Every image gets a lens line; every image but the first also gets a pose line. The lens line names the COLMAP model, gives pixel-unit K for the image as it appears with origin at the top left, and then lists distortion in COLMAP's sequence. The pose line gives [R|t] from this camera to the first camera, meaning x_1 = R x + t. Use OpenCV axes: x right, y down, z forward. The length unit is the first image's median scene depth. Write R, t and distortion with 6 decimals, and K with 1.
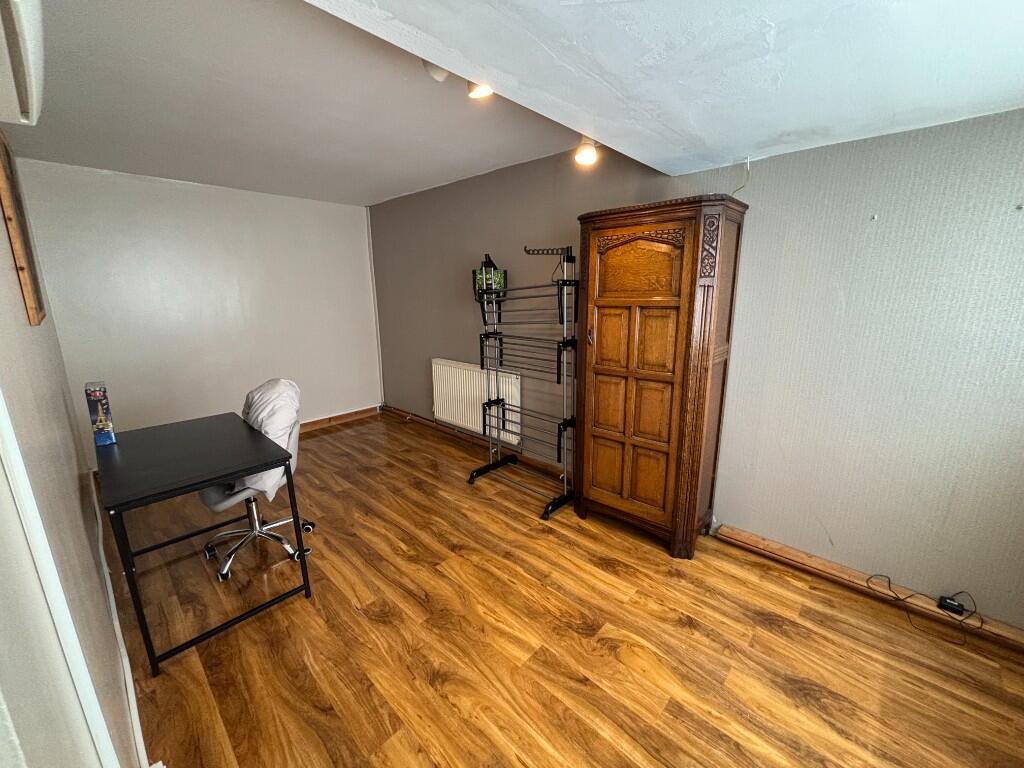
lens RADIAL K [[412.6, 0, 512.0], [0, 412.6, 384.0], [0, 0, 1]] dist [0.000746, 0.000752]
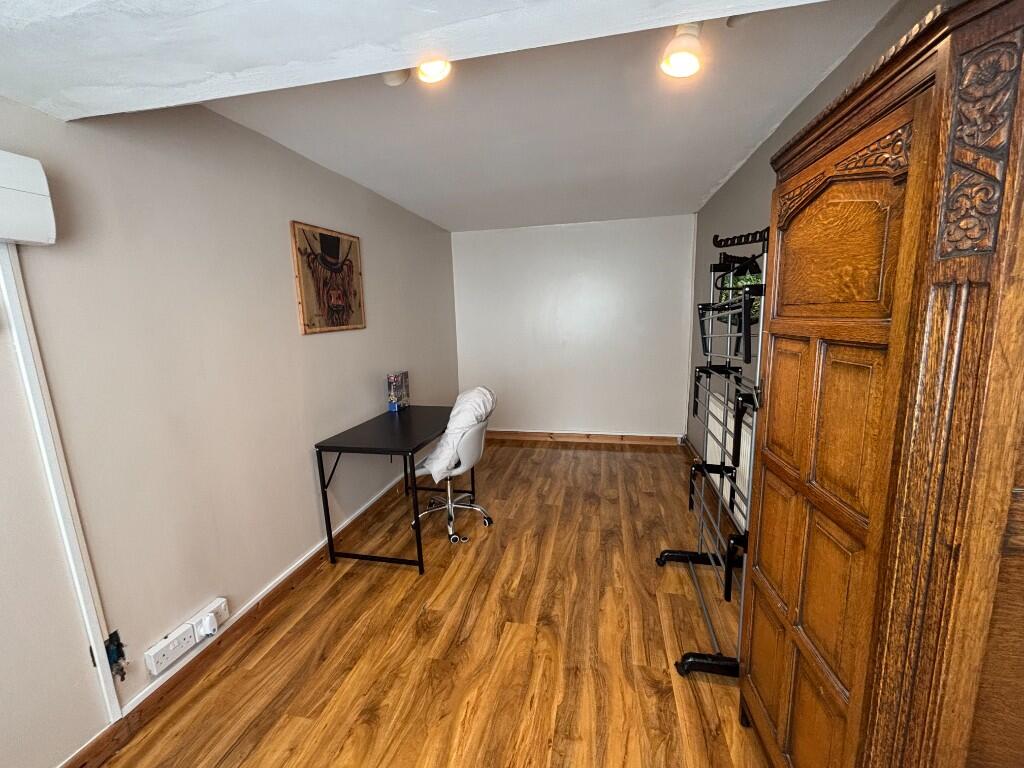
lens RADIAL K [[412.6, 0, 512.0], [0, 412.6, 384.0], [0, 0, 1]] dist [0.000746, 0.000752]
pose [[0.511445, 0.138049, -0.848155, 0.482611], [-0.168582, 0.983950, 0.058495, -0.105965], [0.842618, 0.113066, 0.526509, 0.475973]]
